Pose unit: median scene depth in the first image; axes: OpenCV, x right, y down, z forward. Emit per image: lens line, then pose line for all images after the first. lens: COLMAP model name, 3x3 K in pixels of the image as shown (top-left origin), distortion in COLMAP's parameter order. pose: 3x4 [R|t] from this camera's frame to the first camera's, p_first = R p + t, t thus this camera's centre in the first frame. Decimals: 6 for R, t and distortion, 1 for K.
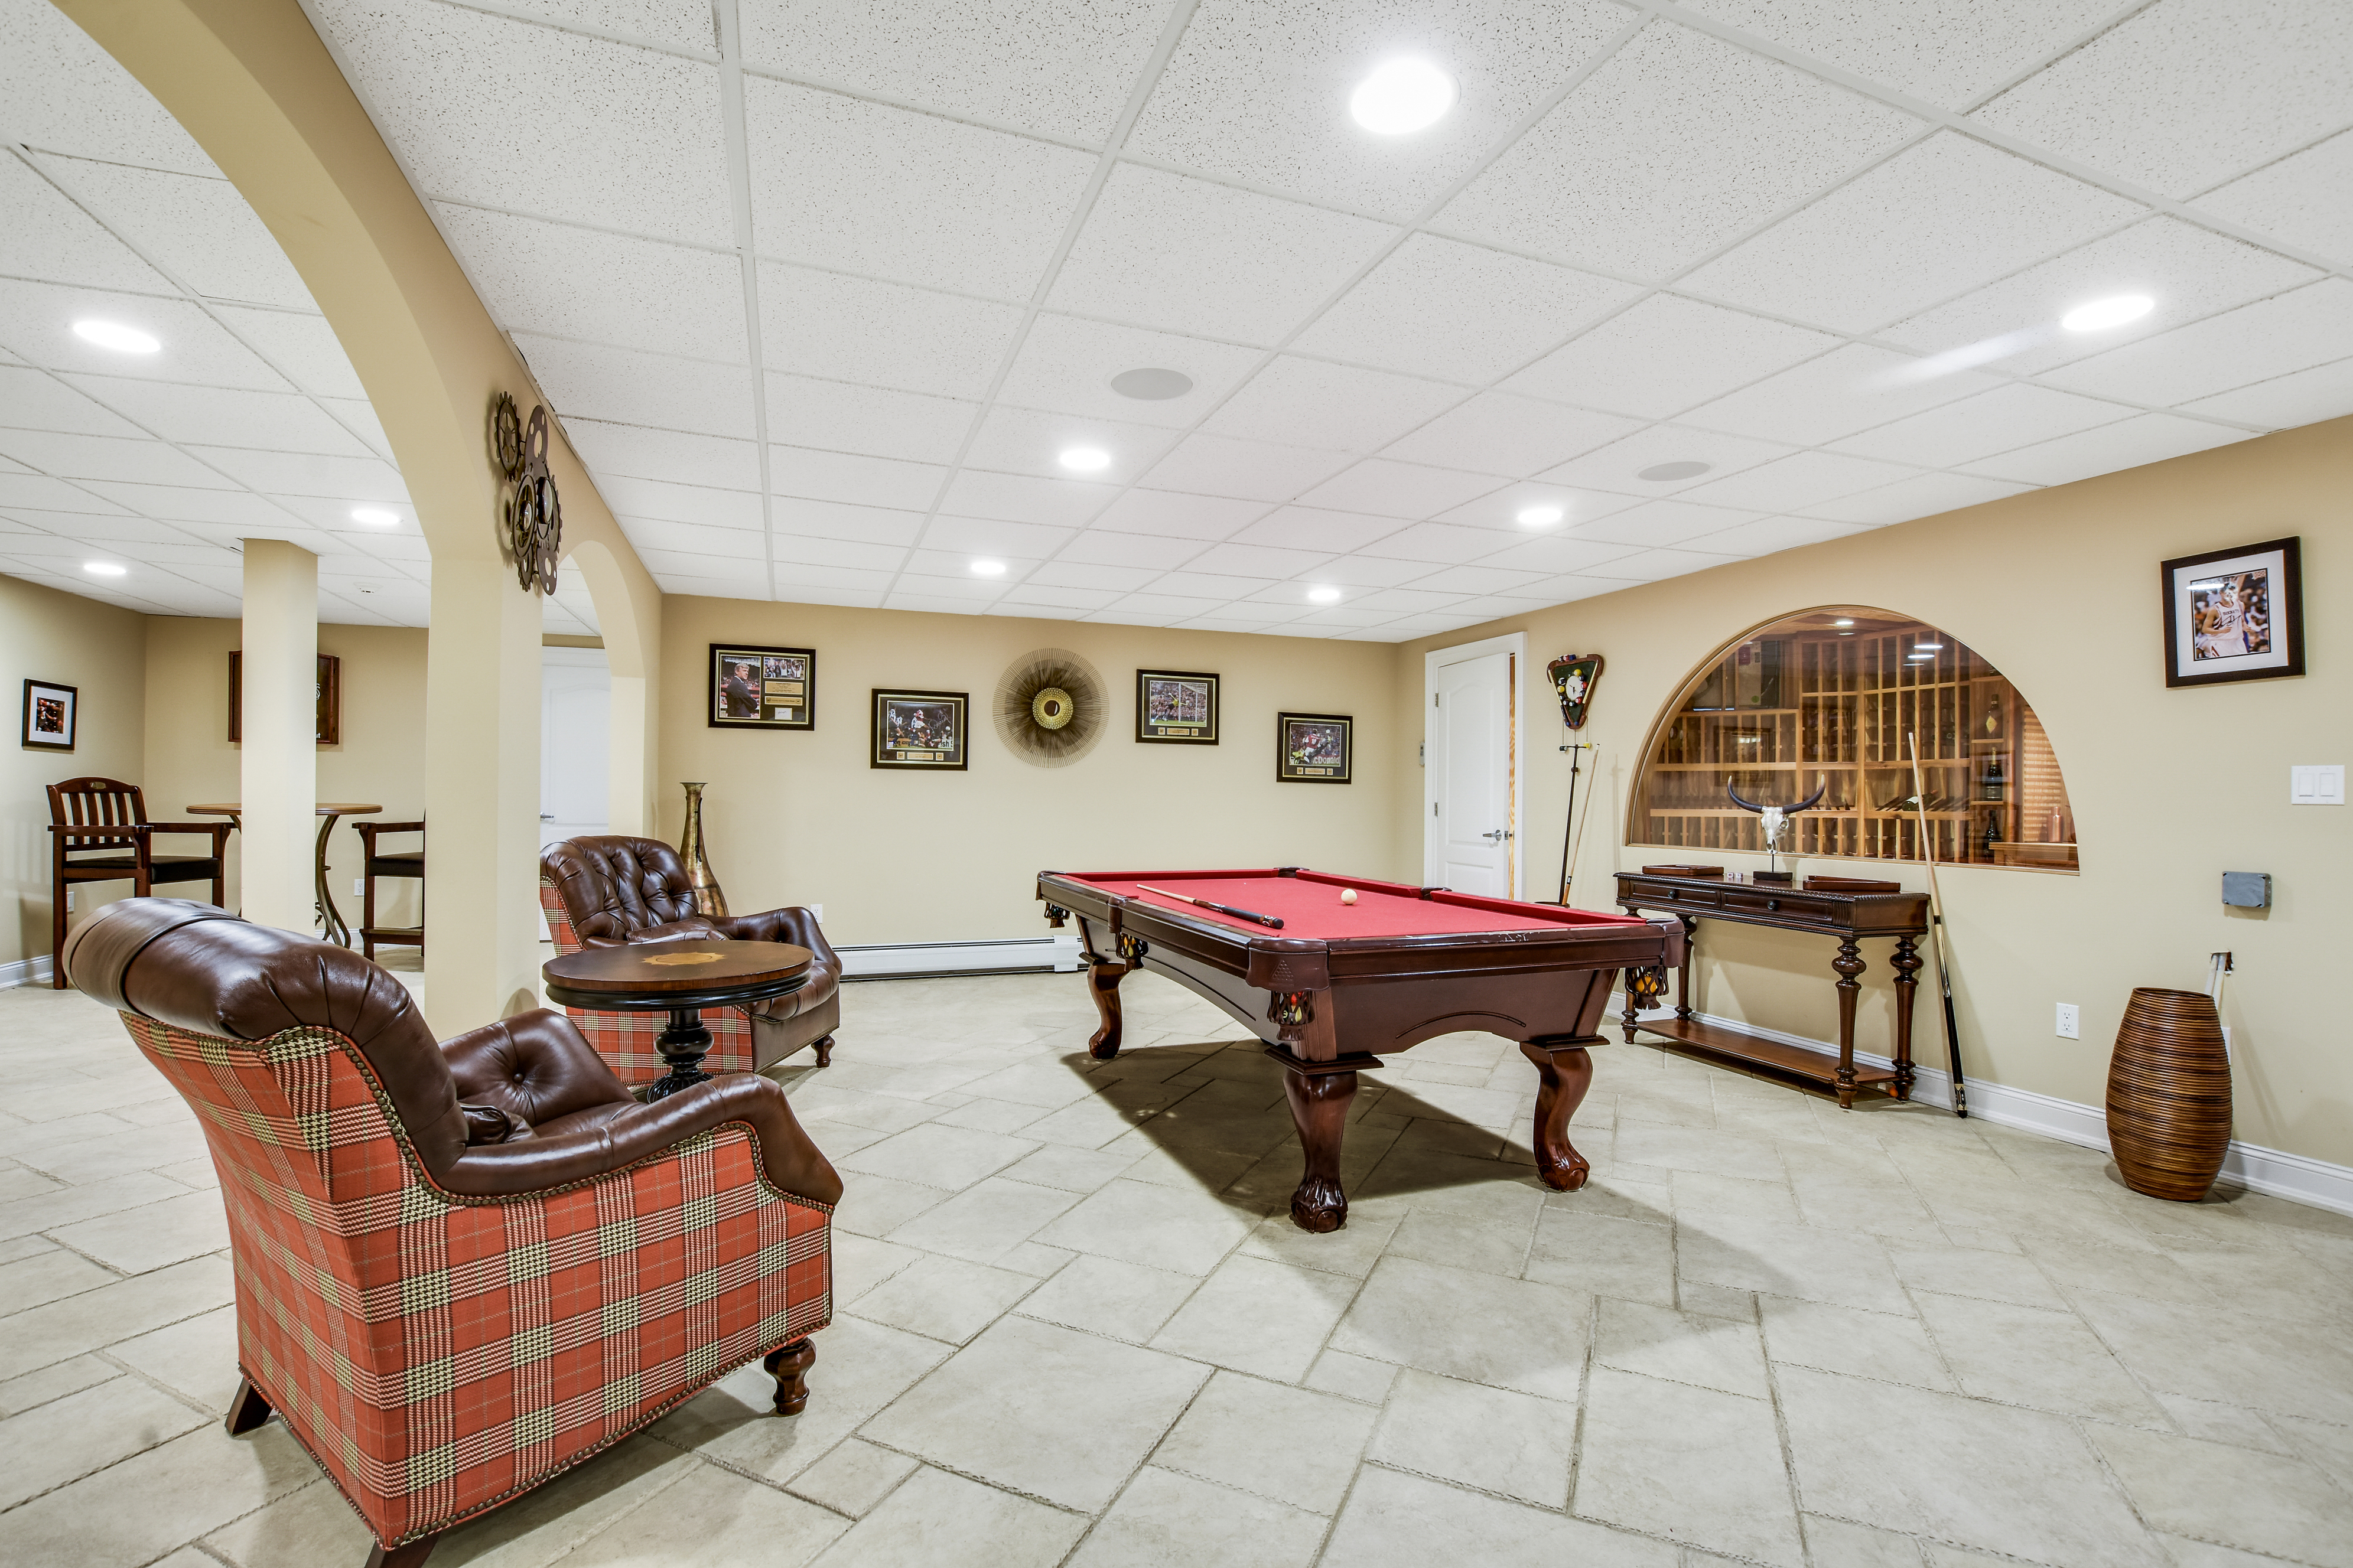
lens RADIAL K [[1049.2, 0, 1170.4], [0, 1049.2, 773.0], [0, 0, 1]] dist [-0.034723, 0.006464]
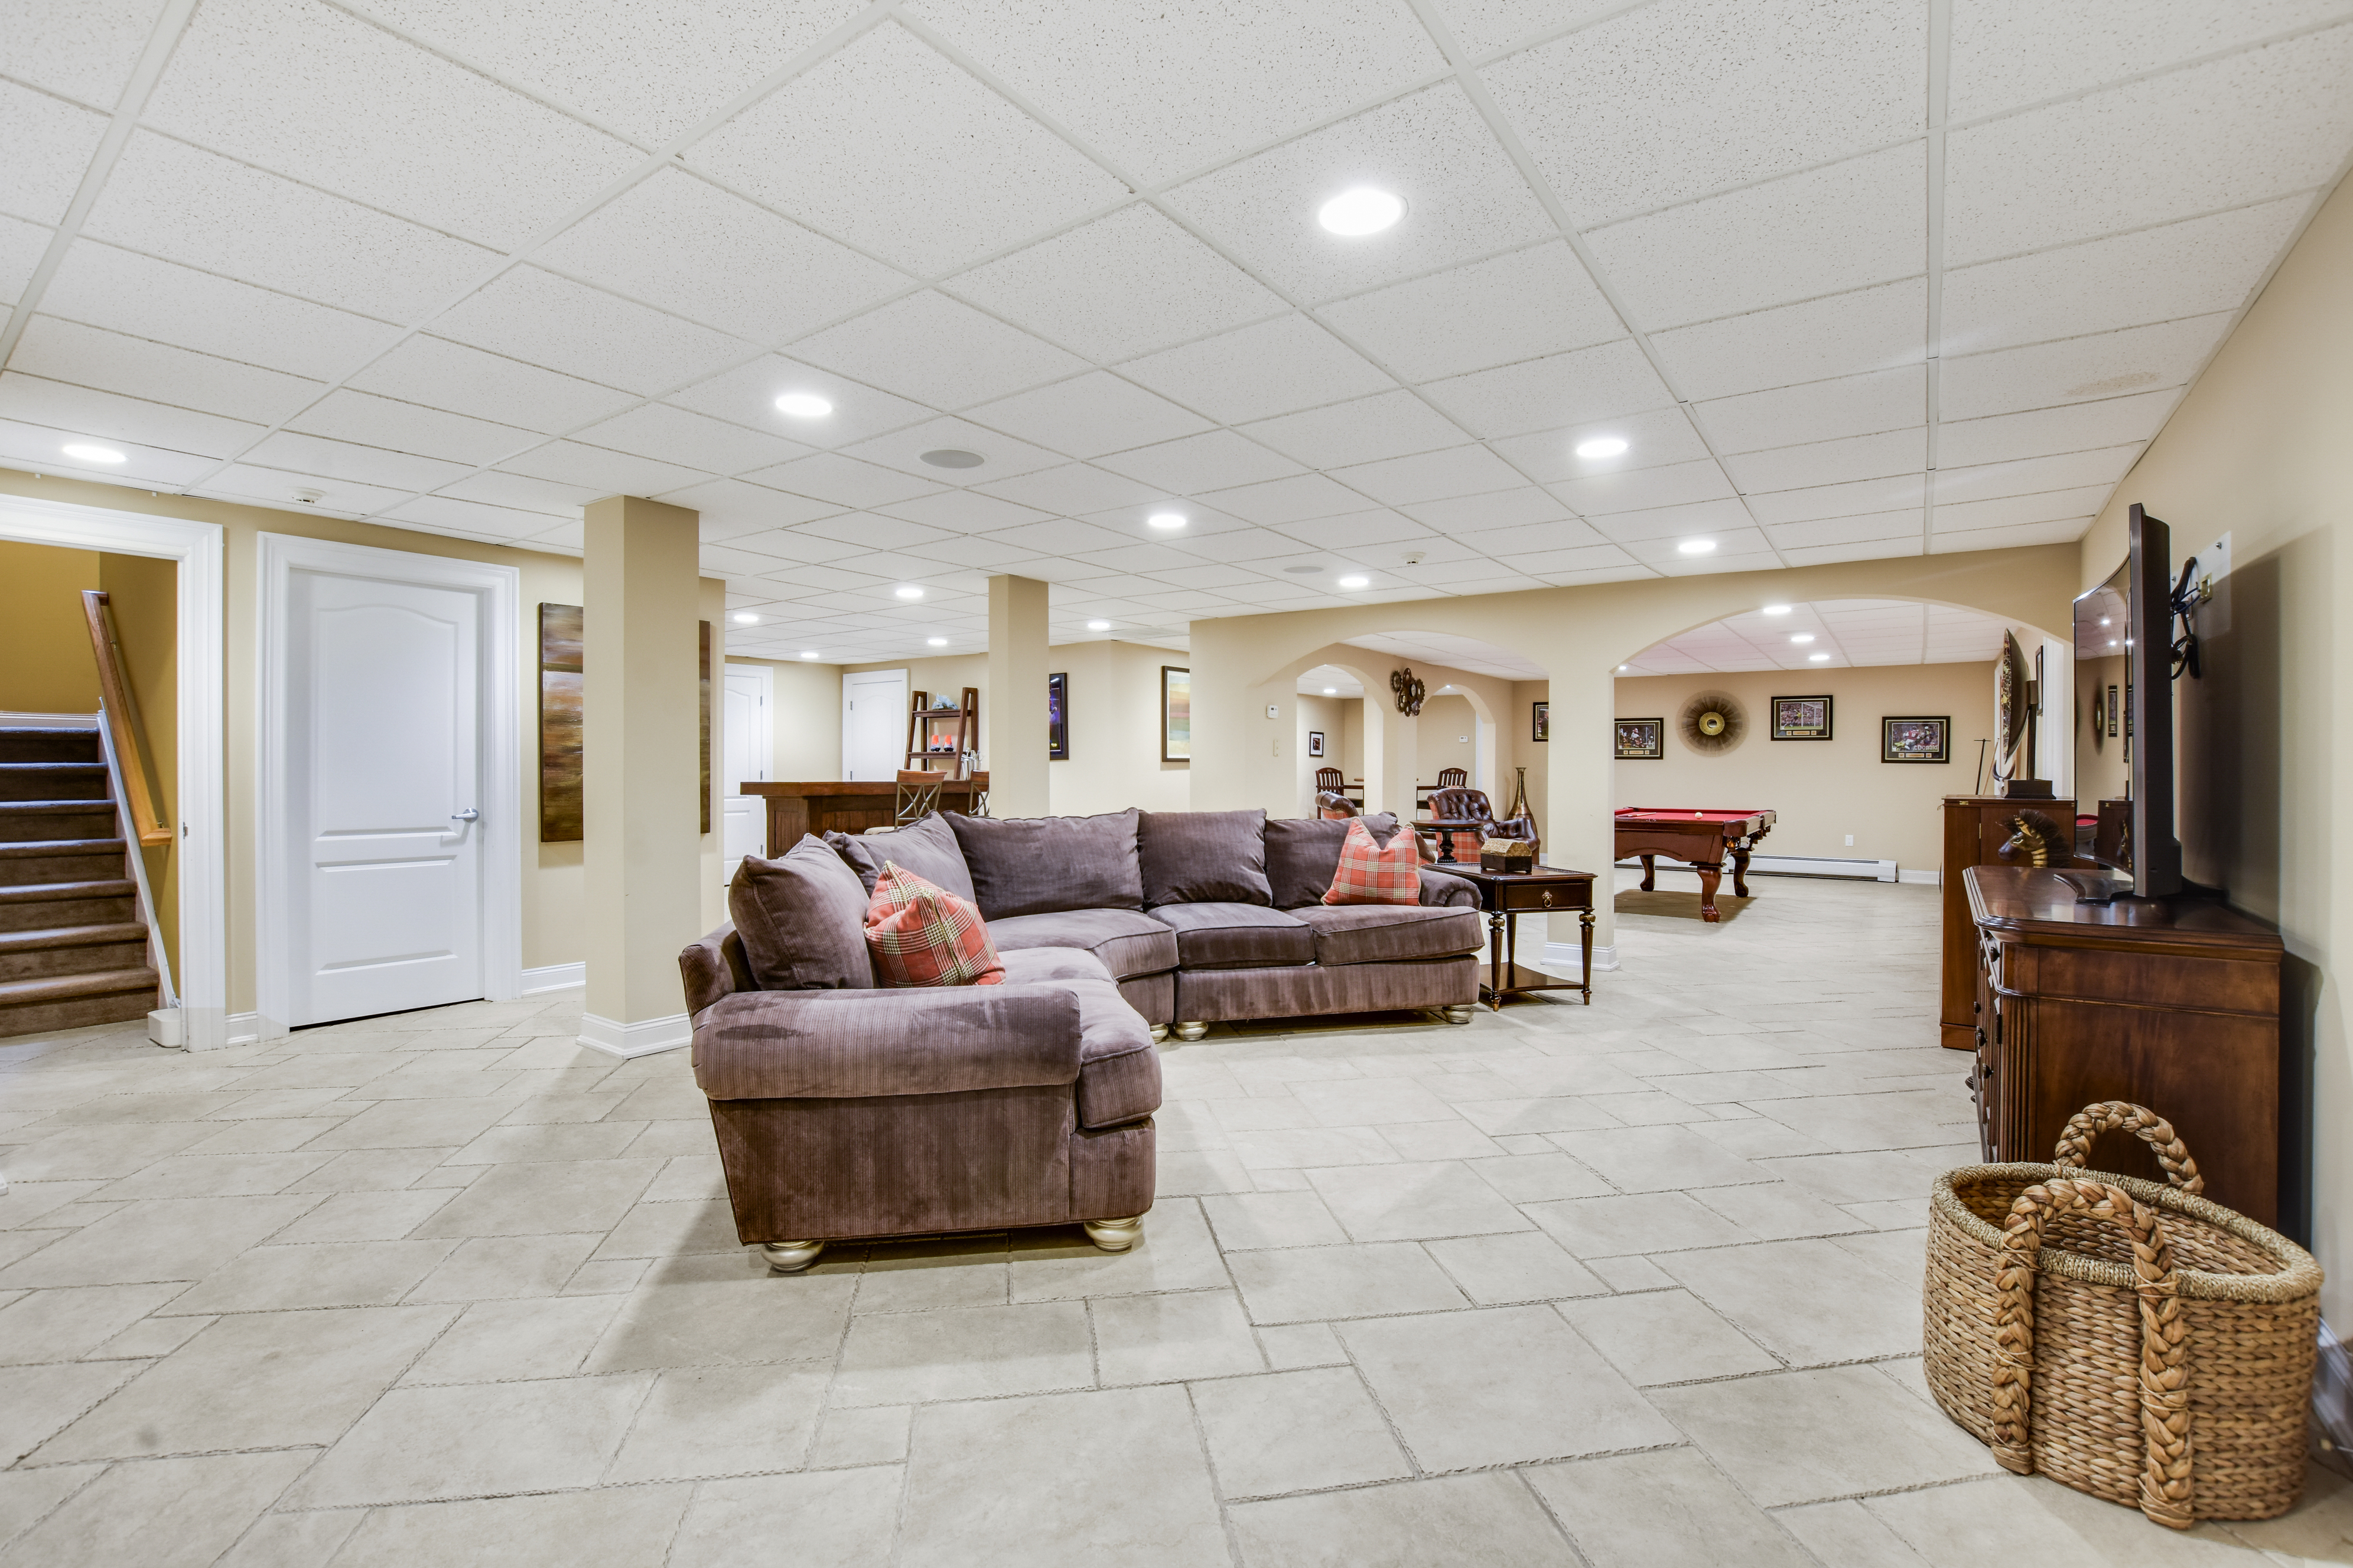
lens RADIAL K [[1049.2, 0, 1170.4], [0, 1049.2, 773.0], [0, 0, 1]] dist [-0.034723, 0.006464]
pose [[0.558490, -0.002573, -0.829507, 0.855275], [0.023762, 0.999634, 0.012898, -0.022982], [0.829171, -0.026914, 0.558347, -0.759458]]
